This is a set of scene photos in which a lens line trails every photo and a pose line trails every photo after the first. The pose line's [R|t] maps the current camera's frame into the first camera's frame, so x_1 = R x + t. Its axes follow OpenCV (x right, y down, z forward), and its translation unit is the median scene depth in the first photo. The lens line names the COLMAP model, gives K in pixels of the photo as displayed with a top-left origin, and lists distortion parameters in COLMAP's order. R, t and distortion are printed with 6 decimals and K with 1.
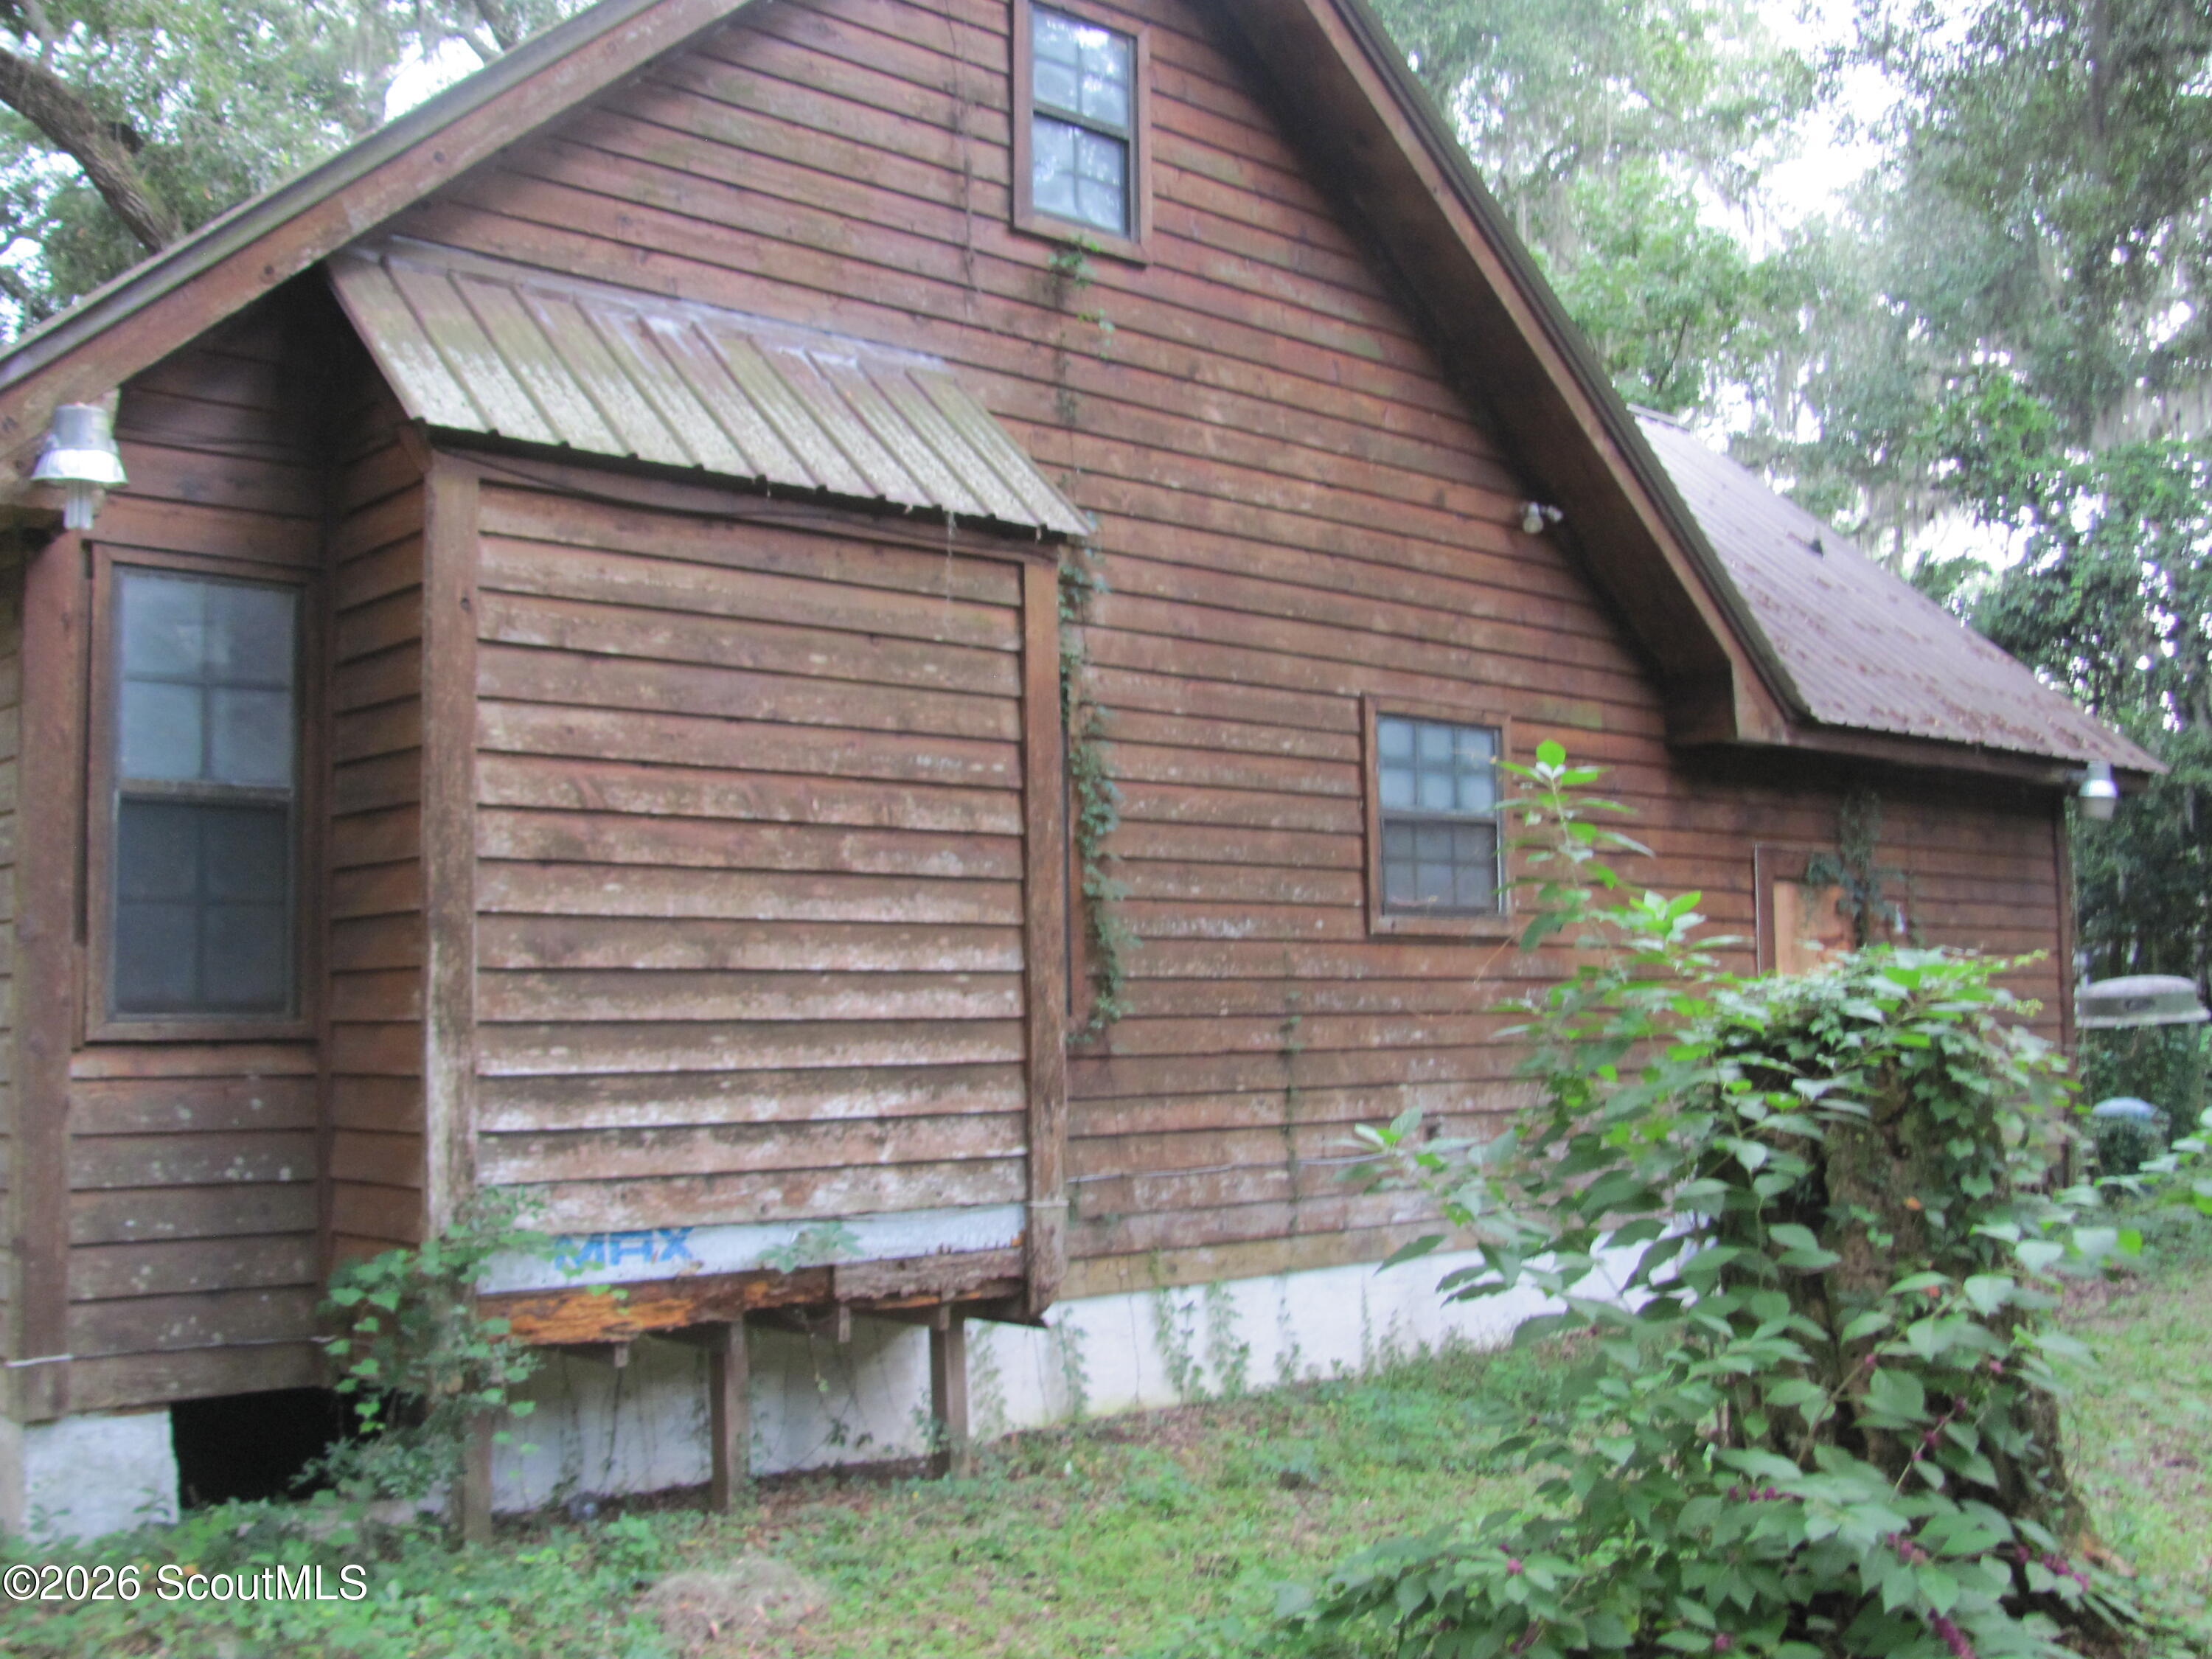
lens RADIAL K [[2312.6, 0, 1105.7], [0, 2312.6, 830.8], [0, 0, 1]] dist [-0.151960, 0.000000]
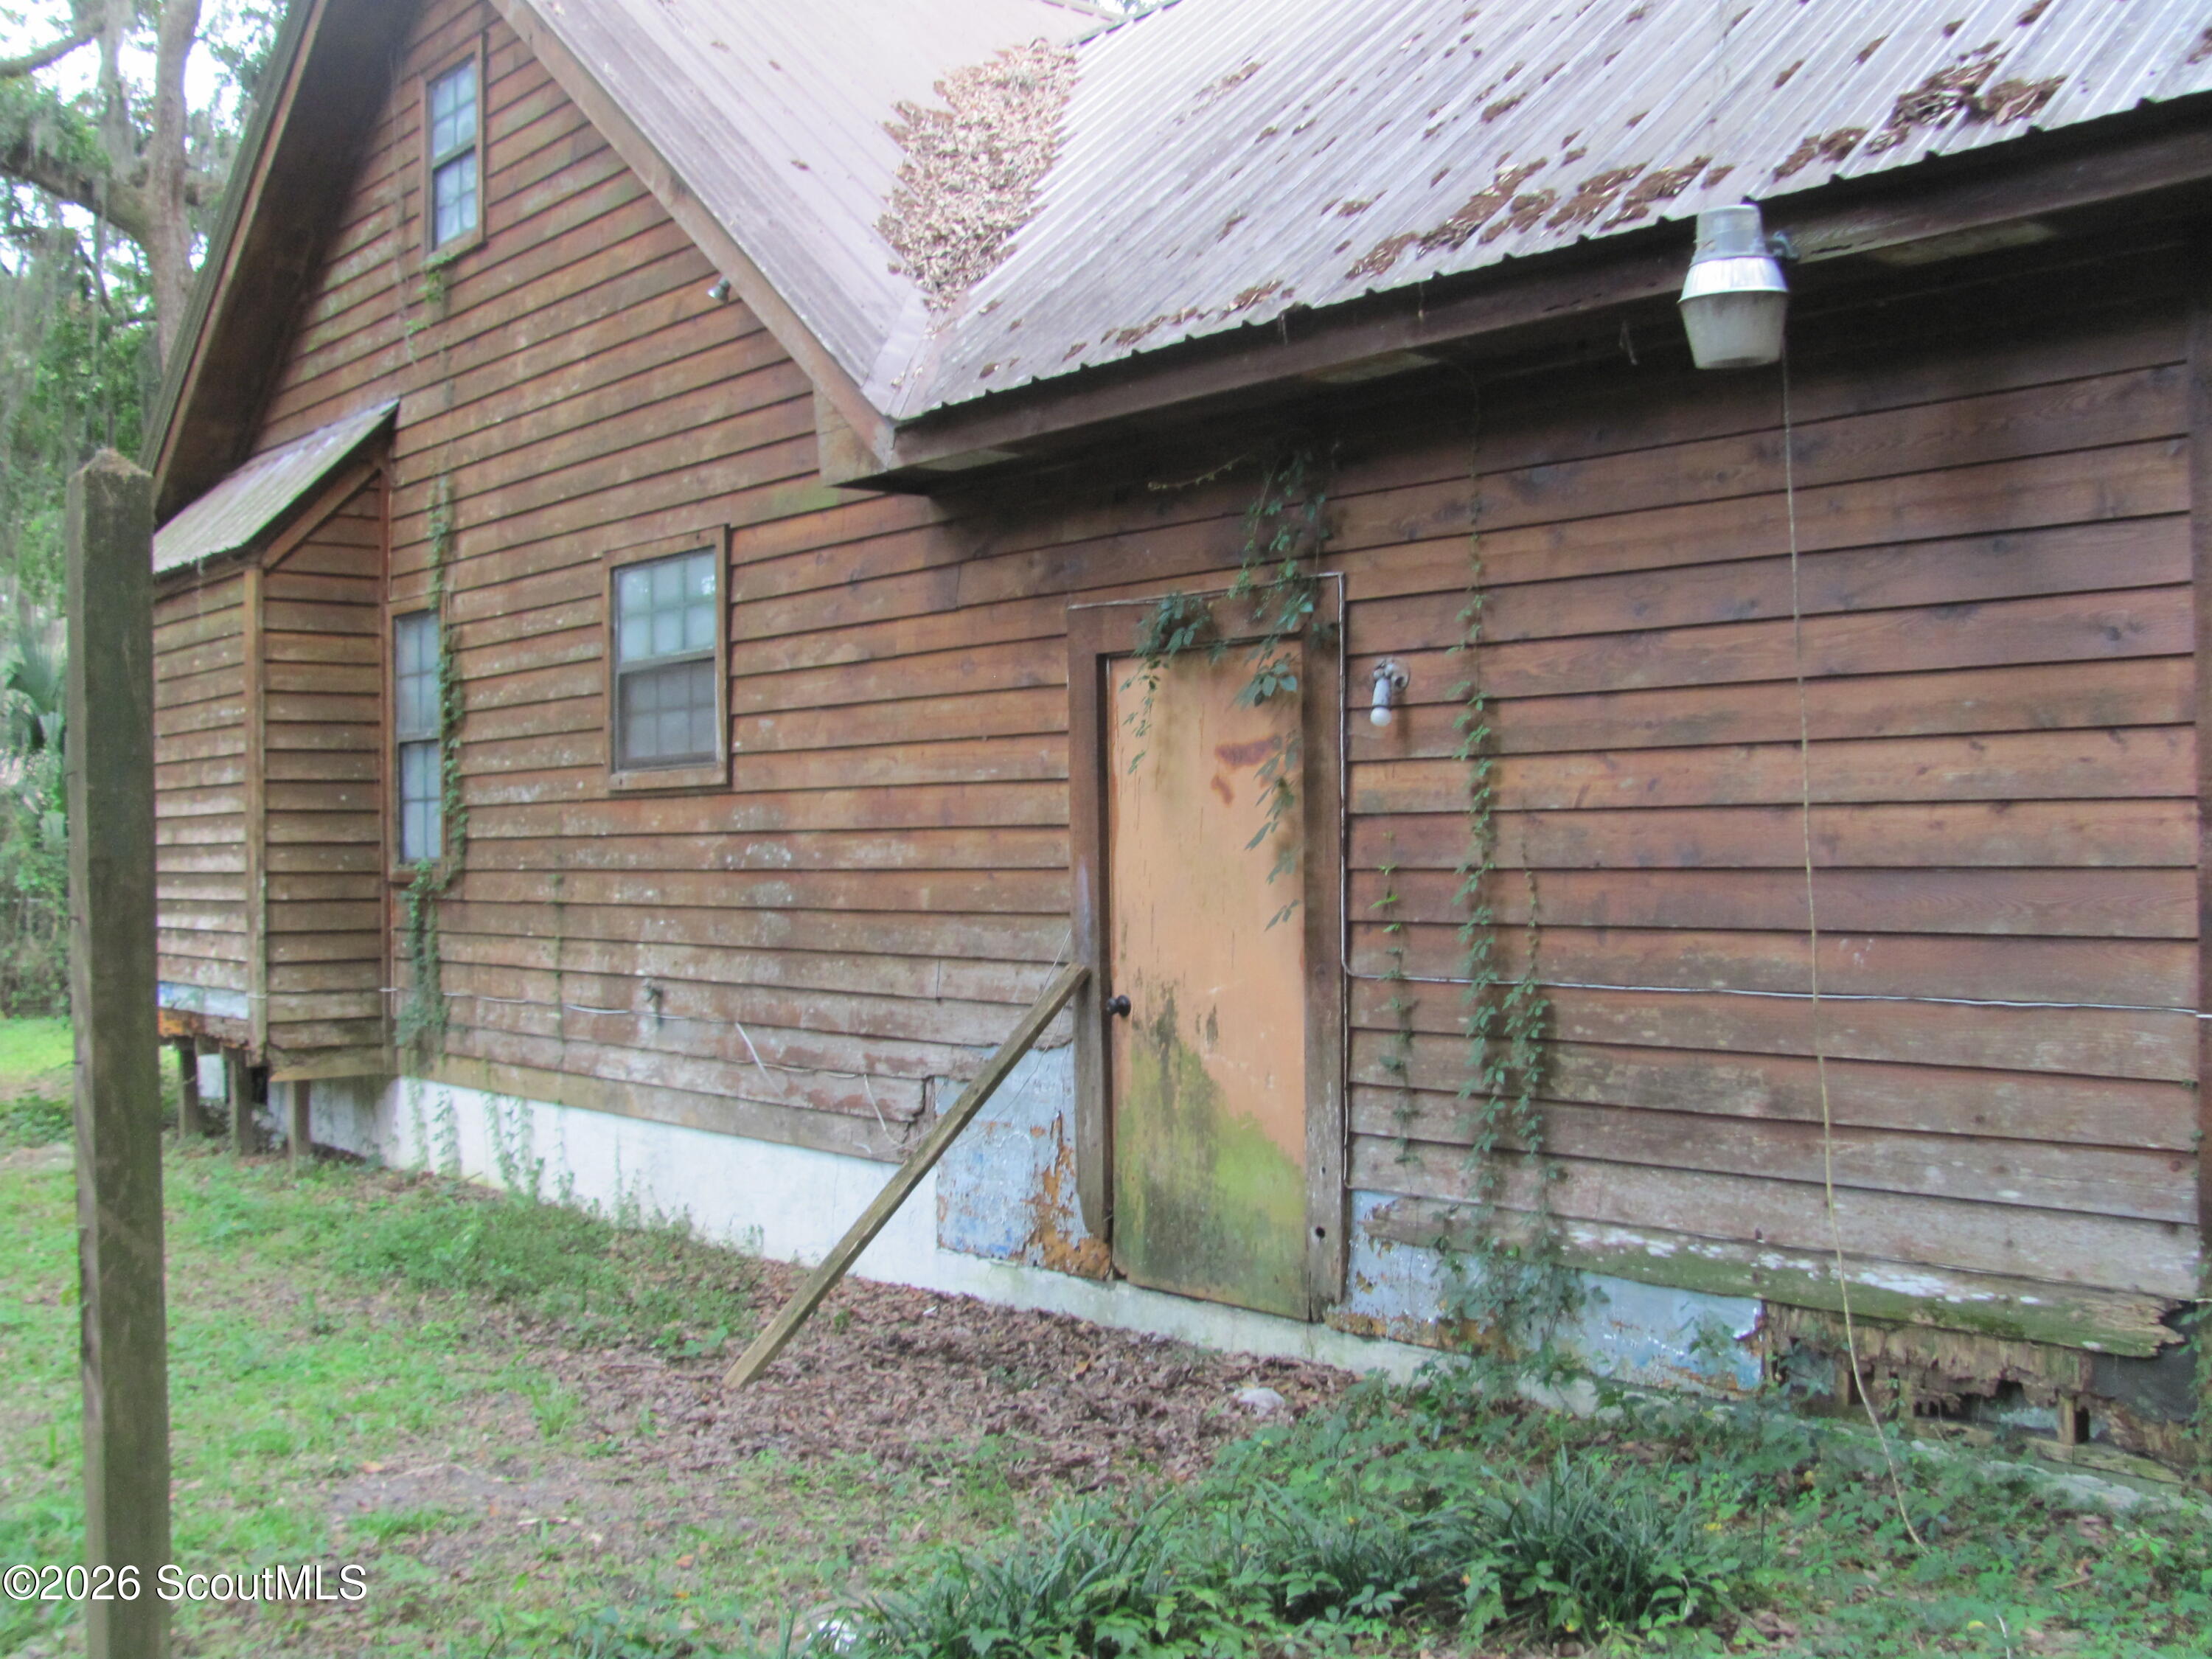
lens RADIAL K [[2312.6, 0, 1105.1], [0, 2312.6, 831.9], [0, 0, 1]] dist [-0.151960, 0.000000]
pose [[-0.034814, 0.006726, -0.999371, 1.125410], [0.094362, 0.995532, 0.003413, 0.080376], [0.994929, -0.094184, -0.035293, 1.266422]]
